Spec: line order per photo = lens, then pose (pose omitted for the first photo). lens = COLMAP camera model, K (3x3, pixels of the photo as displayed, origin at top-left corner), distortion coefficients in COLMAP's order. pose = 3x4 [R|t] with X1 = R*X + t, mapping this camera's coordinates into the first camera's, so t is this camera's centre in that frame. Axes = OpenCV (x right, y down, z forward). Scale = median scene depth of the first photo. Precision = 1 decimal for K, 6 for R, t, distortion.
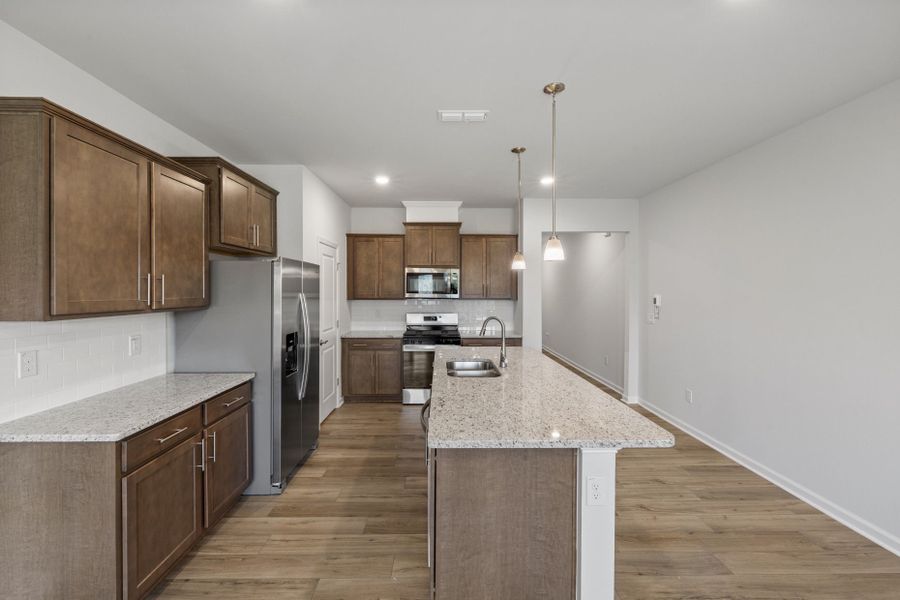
lens RADIAL K [[379.9, 0, 447.6], [0, 379.9, 293.7], [0, 0, 1]] dist [-0.002195, -0.000089]
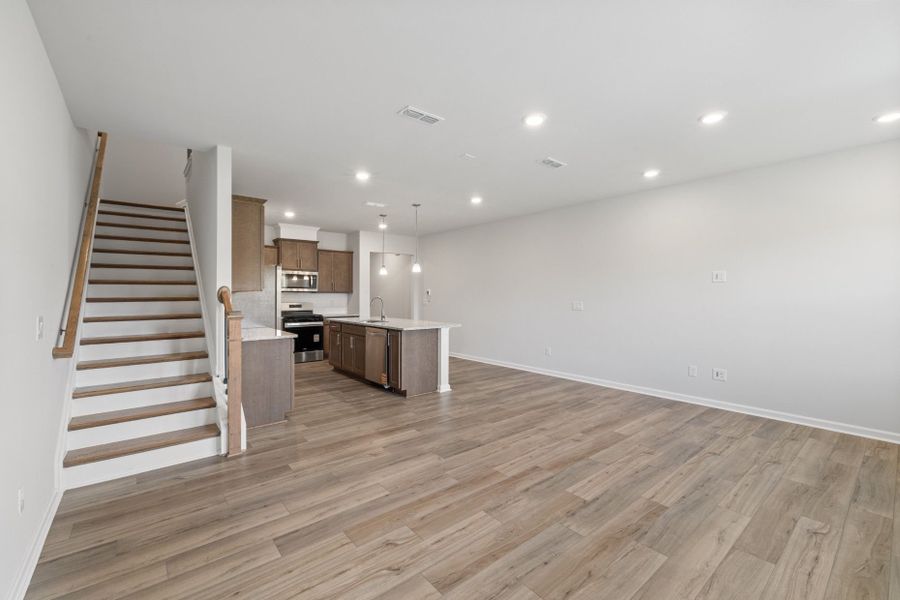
lens RADIAL K [[379.9, 0, 447.6], [0, 379.9, 293.7], [0, 0, 1]] dist [-0.002195, -0.000089]
pose [[0.781056, 0.001995, 0.624458, -1.001722], [0.005171, 0.999940, -0.009663, 0.074108], [-0.624439, 0.010776, 0.780999, -0.982014]]
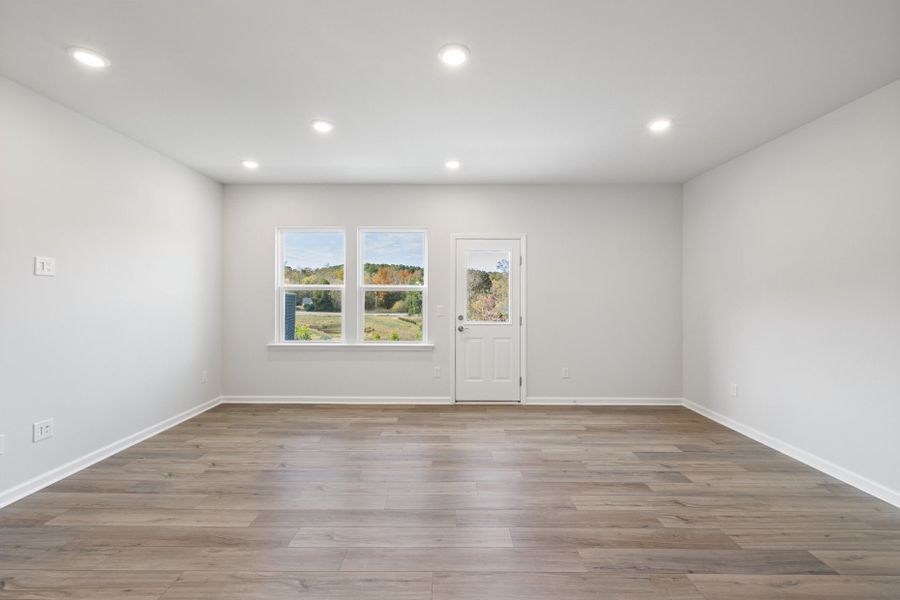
lens RADIAL K [[380.7, 0, 443.2], [0, 380.7, 295.4], [0, 0, 1]] dist [-0.001415, -0.000083]
pose [[-0.999675, -0.000711, 0.025479, -0.092176], [-0.000478, 0.999958, 0.009133, 0.057195], [-0.025484, 0.009118, -0.999634, 0.560187]]
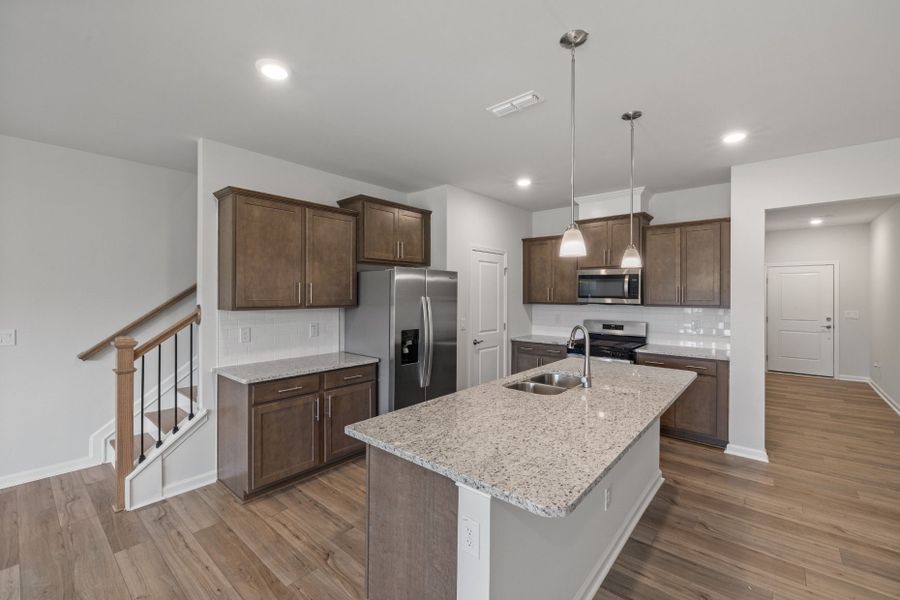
lens RADIAL K [[380.7, 0, 443.2], [0, 380.7, 295.4], [0, 0, 1]] dist [-0.001415, -0.000083]
pose [[0.742985, 0.004419, -0.669293, 0.525706], [-0.008987, 0.999954, -0.003375, -0.001279], [0.669247, 0.008523, 0.742991, 0.199241]]
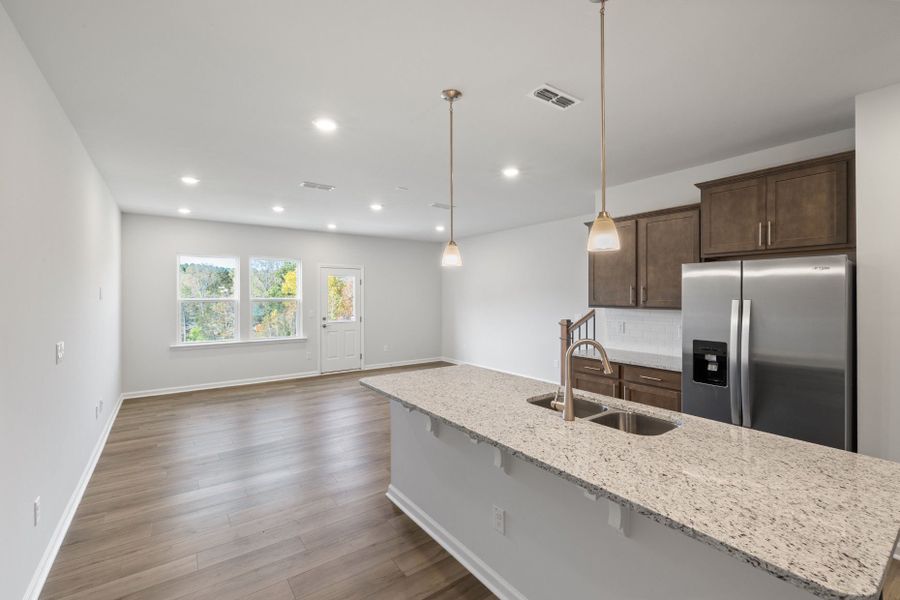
lens RADIAL K [[391.9, 0, 446.2], [0, 391.9, 294.6], [0, 0, 1]] dist [-0.000418, 0.000025]
pose [[-0.820890, 0.001097, -0.571086, 0.760794], [-0.003362, 0.999972, 0.006754, -0.016854], [0.571077, 0.007465, -0.820863, 1.589504]]
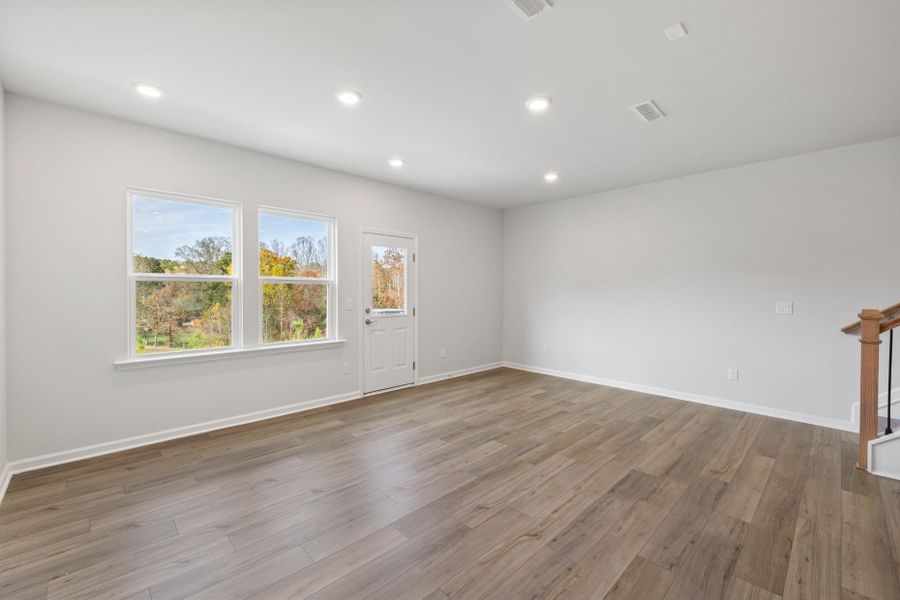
lens RADIAL K [[379.9, 0, 447.6], [0, 379.9, 293.7], [0, 0, 1]] dist [-0.002195, -0.000089]
pose [[-0.730219, 0.004812, -0.683196, 0.824582], [-0.009732, 0.999800, 0.017444, 0.061216], [0.683143, 0.019387, -0.730027, 0.347698]]
